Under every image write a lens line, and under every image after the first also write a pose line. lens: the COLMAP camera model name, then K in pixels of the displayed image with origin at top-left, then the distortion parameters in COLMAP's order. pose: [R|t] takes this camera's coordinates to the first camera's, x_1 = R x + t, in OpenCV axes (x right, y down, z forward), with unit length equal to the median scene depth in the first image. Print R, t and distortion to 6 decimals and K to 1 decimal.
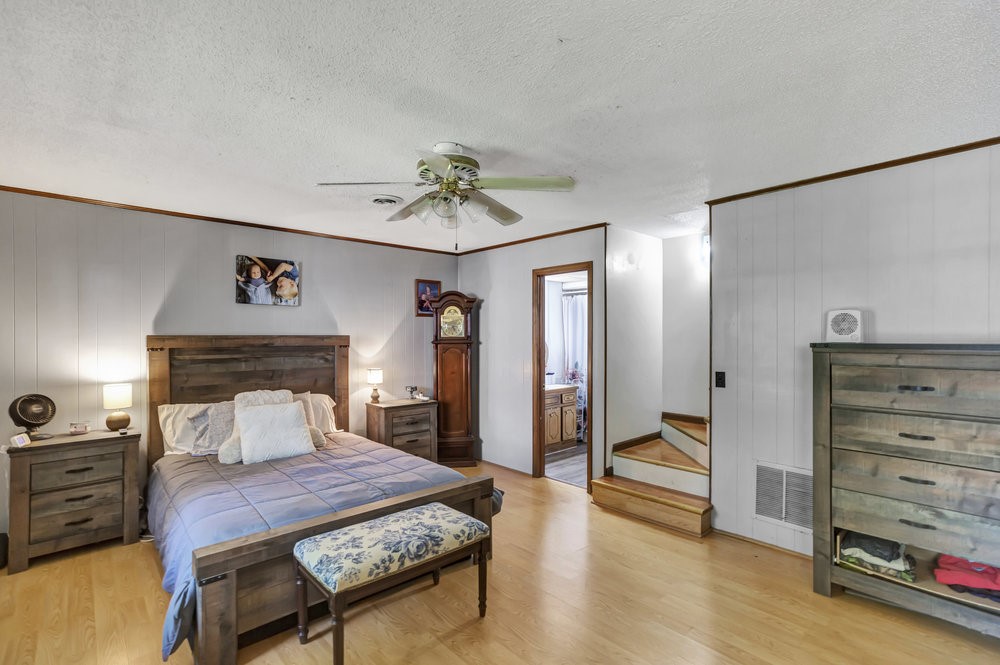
lens RADIAL K [[481.4, 0, 500.0], [0, 481.4, 332.5], [0, 0, 1]] dist [0.000553, 0.000286]
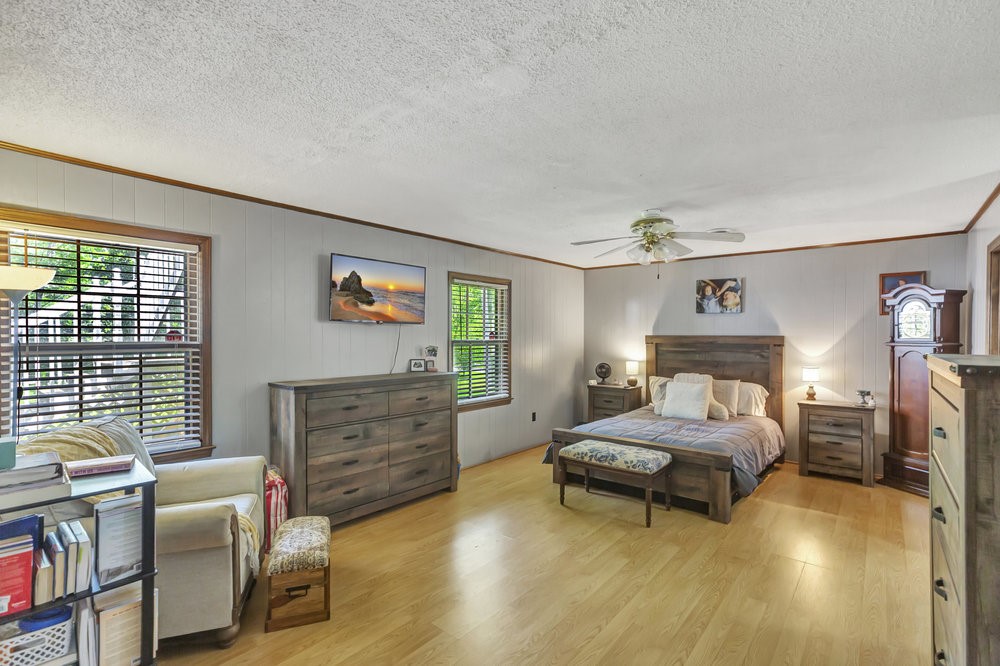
lens RADIAL K [[452.2, 0, 484.8], [0, 452.2, 343.2], [0, 0, 1]] dist [0.001029, 0.000509]
pose [[0.108881, 0.020071, -0.993852, 0.729964], [0.004235, 0.999778, 0.020654, -0.001528], [0.994046, -0.006458, 0.108772, 0.204058]]
